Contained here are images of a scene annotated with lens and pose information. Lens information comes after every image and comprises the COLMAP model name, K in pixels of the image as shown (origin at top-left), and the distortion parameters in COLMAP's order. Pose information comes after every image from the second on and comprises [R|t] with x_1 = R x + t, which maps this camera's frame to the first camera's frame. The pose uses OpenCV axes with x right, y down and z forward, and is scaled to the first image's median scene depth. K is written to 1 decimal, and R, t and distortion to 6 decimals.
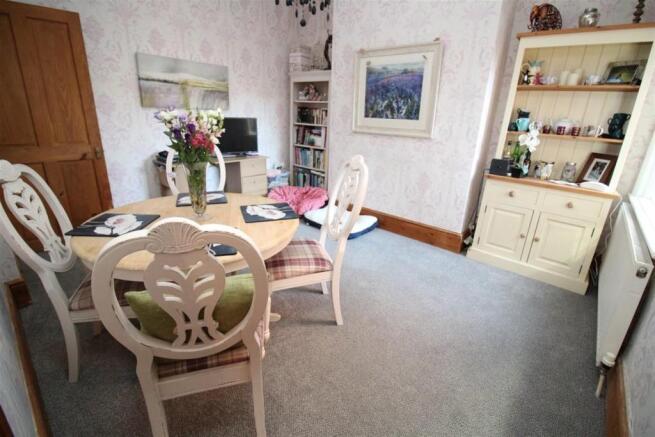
lens RADIAL K [[305.7, 0, 326.9], [0, 305.7, 210.3], [0, 0, 1]] dist [-0.021143, -0.000824]
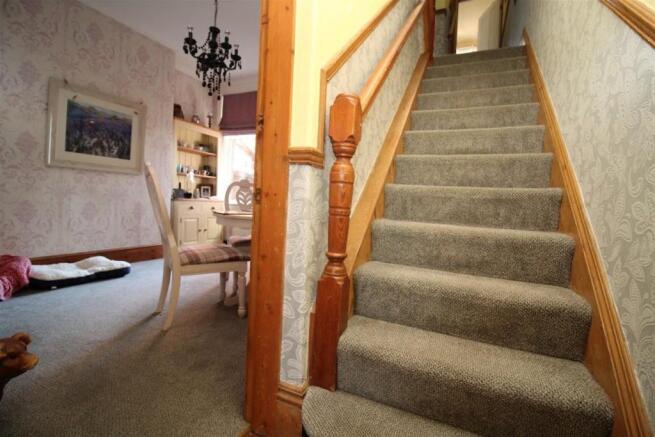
lens RADIAL K [[305.7, 0, 326.9], [0, 305.7, 210.3], [0, 0, 1]] dist [-0.021143, -0.000824]
pose [[-0.268294, -0.067642, 0.960959, -1.013932], [0.253294, 0.957479, 0.138115, -0.069457], [-0.929441, 0.280461, -0.239753, 0.585245]]
